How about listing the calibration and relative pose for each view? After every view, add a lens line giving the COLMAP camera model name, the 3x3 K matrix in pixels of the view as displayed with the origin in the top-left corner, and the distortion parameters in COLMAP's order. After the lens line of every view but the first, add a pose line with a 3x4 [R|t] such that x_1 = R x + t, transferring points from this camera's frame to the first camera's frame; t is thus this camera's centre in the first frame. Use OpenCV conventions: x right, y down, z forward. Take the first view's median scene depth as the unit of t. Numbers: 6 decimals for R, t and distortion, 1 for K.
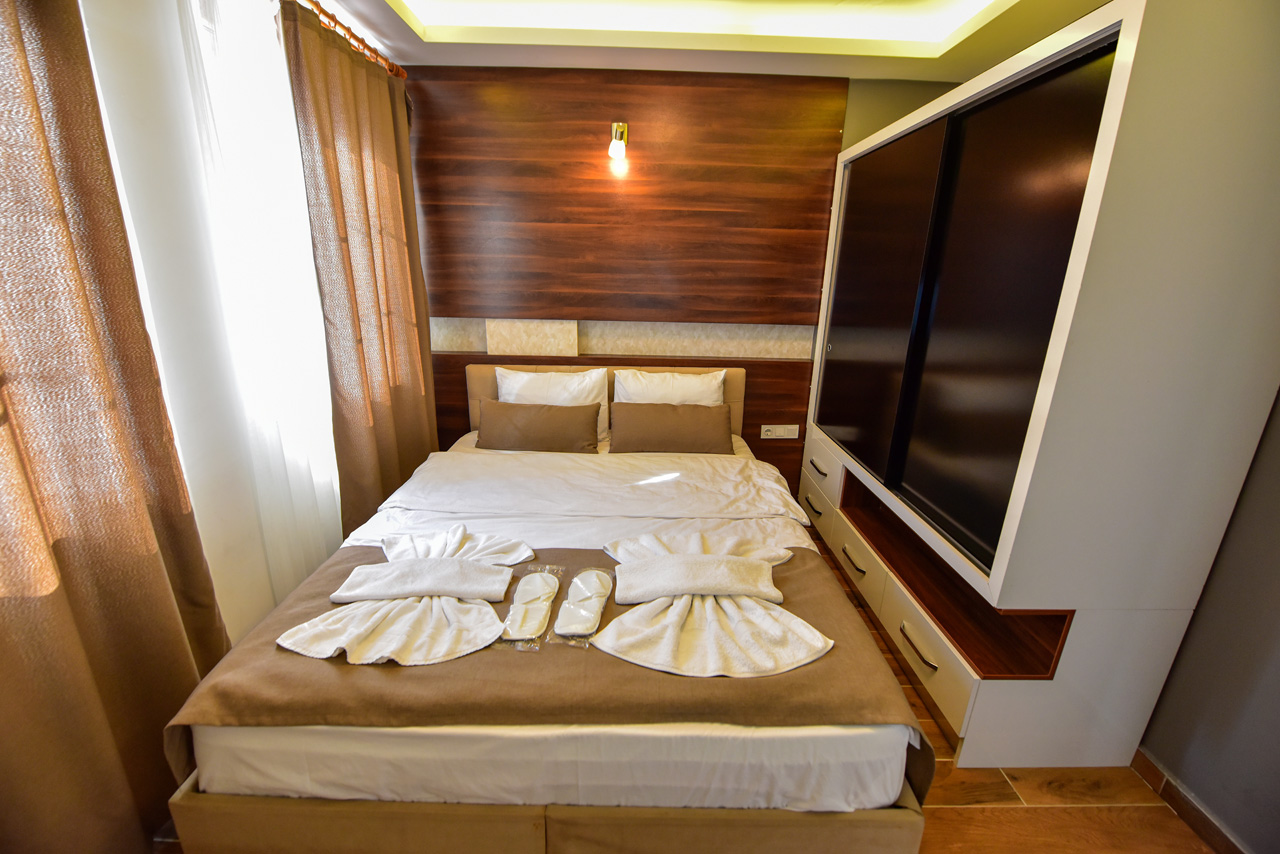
lens RADIAL K [[506.4, 0, 637.6], [0, 506.4, 420.2], [0, 0, 1]] dist [-0.016436, -0.003040]
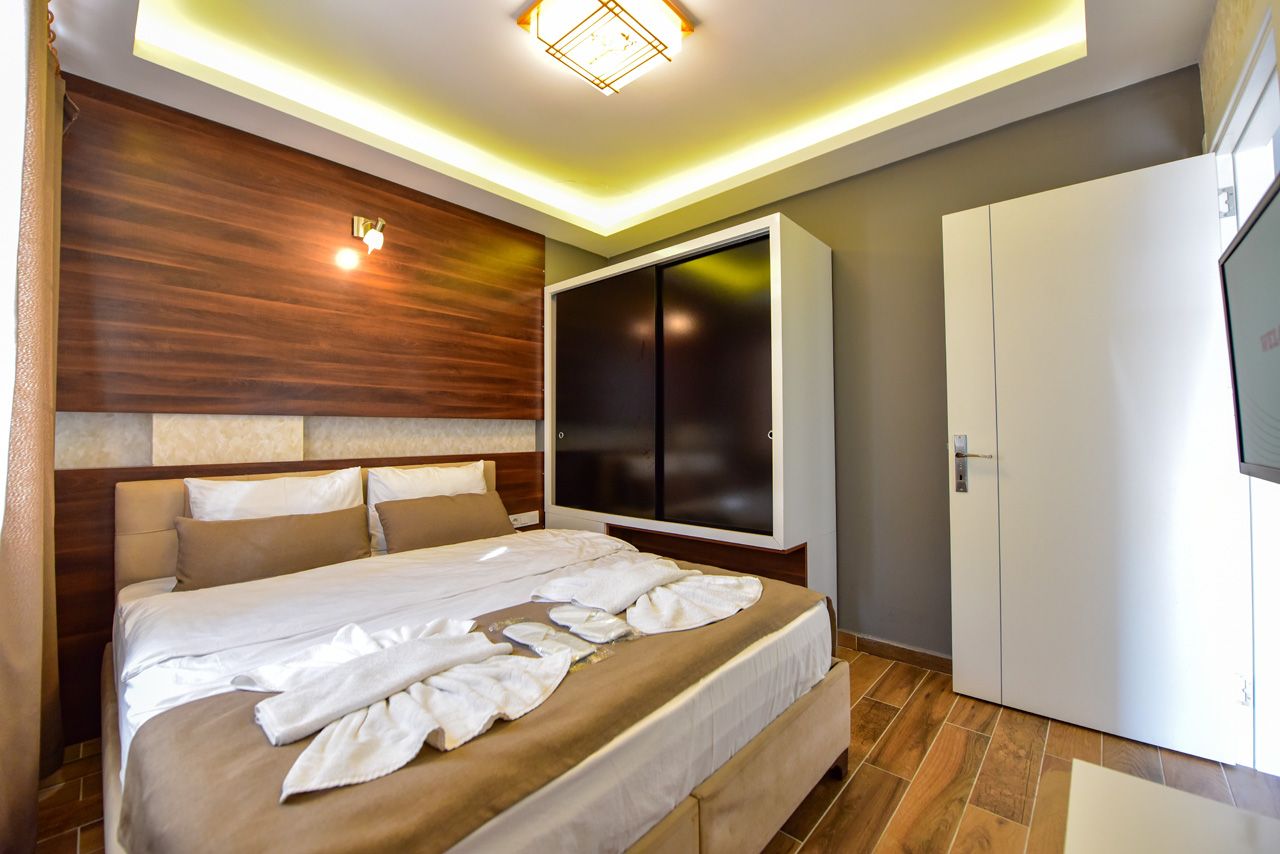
lens RADIAL K [[506.4, 0, 642.5], [0, 506.4, 421.6], [0, 0, 1]] dist [-0.016436, -0.003040]
pose [[0.669754, -0.010456, 0.742509, -0.441995], [0.233727, 0.952049, -0.197418, 0.123884], [-0.704841, 0.305767, 0.640083, 0.113653]]
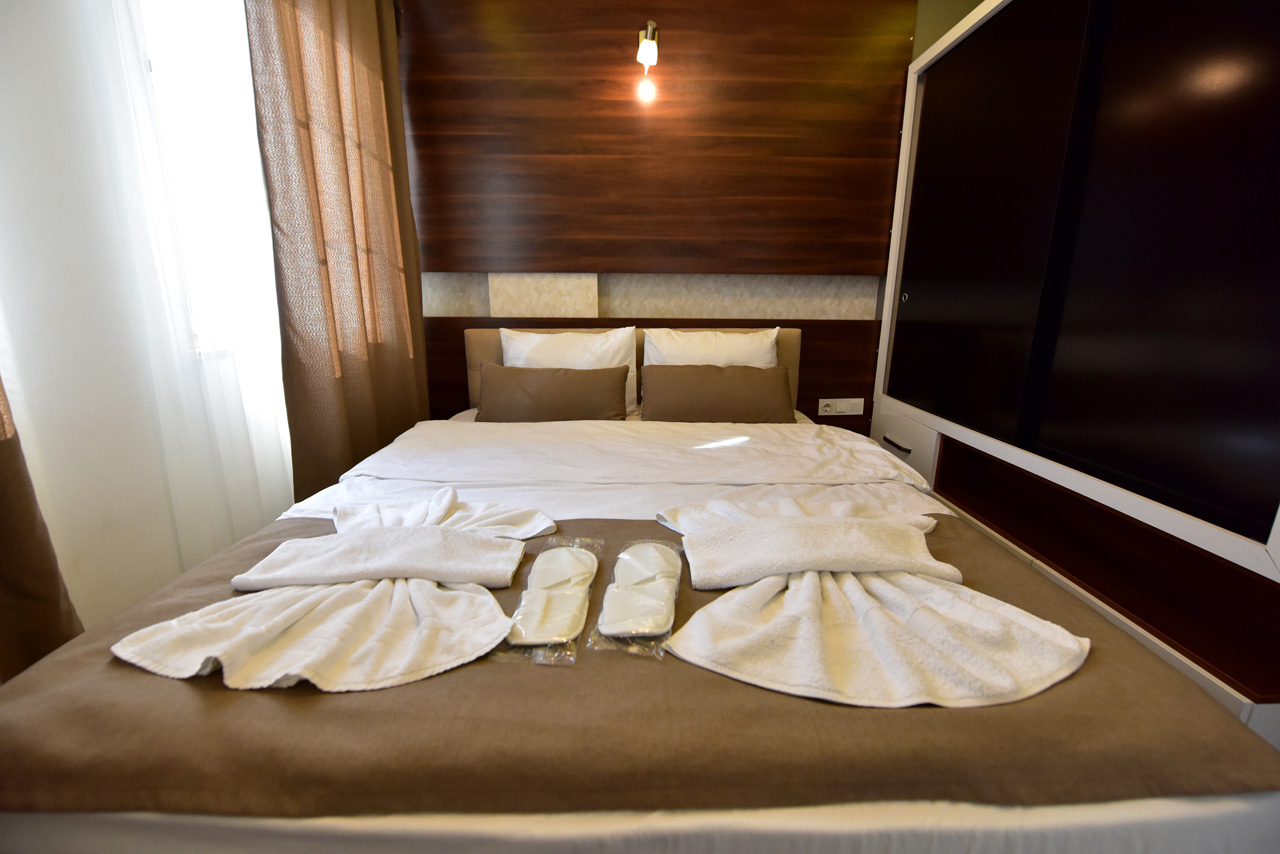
lens RADIAL K [[506.4, 0, 637.2], [0, 506.4, 420.8], [0, 0, 1]] dist [-0.016436, -0.003040]
pose [[0.999863, -0.013787, -0.009157, -0.061119], [0.013259, 0.998373, -0.055462, 0.114272], [0.009907, 0.055333, 0.998419, 0.222204]]
